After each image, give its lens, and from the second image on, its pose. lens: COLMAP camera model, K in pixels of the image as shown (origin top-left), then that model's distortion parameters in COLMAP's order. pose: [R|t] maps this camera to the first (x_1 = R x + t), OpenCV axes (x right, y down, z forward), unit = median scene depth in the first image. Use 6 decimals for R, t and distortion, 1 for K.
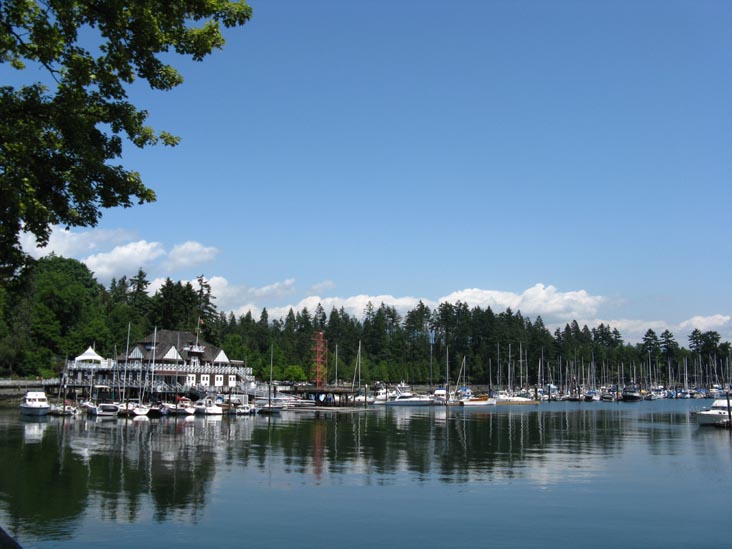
lens RADIAL K [[741.3, 0, 366.0], [0, 741.3, 274.5], [0, 0, 1]] dist [-0.145577, 0.032461]
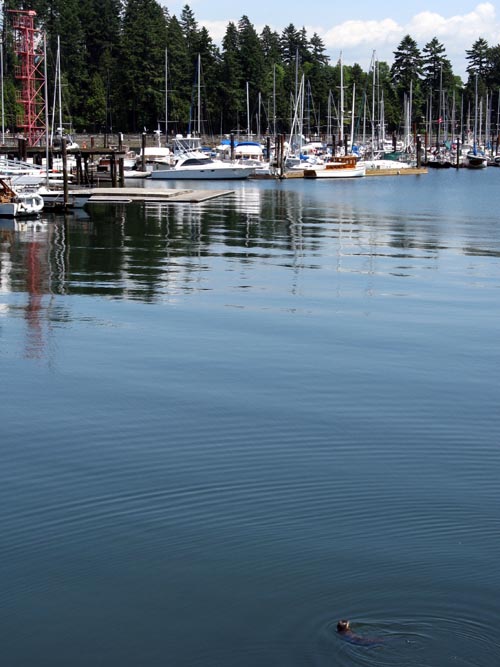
lens RADIAL K [[1272.1, 0, 250.0], [0, 1272.1, 333.5], [0, 0, 1]] dist [0.014583, 0.122377]
pose [[0.930134, -0.059855, 0.362310, -0.208130], [-0.051688, 0.955465, 0.290544, 0.035369], [-0.363565, -0.288972, 0.885616, 0.248791]]
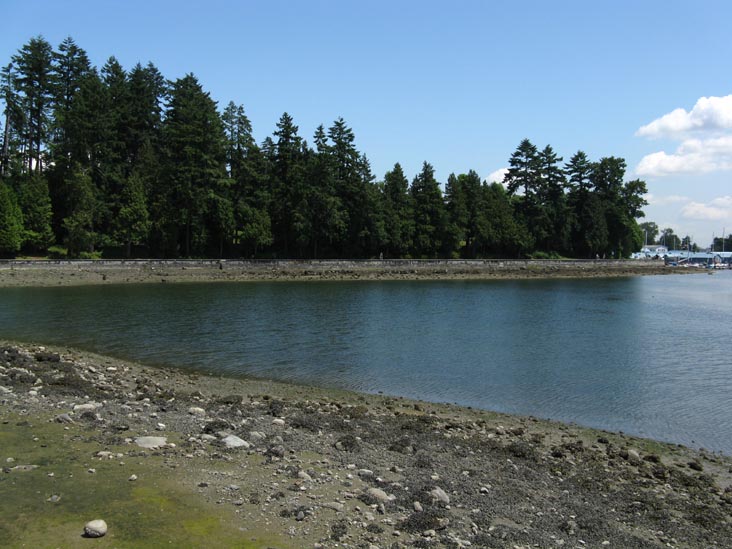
lens RADIAL K [[741.3, 0, 366.0], [0, 741.3, 274.5], [0, 0, 1]] dist [-0.145577, 0.032461]
pose [[0.808167, -0.018020, 0.588678, 0.080955], [-0.082592, 0.986187, 0.143574, 0.231885], [-0.583134, -0.164652, 0.795515, 1.551840]]
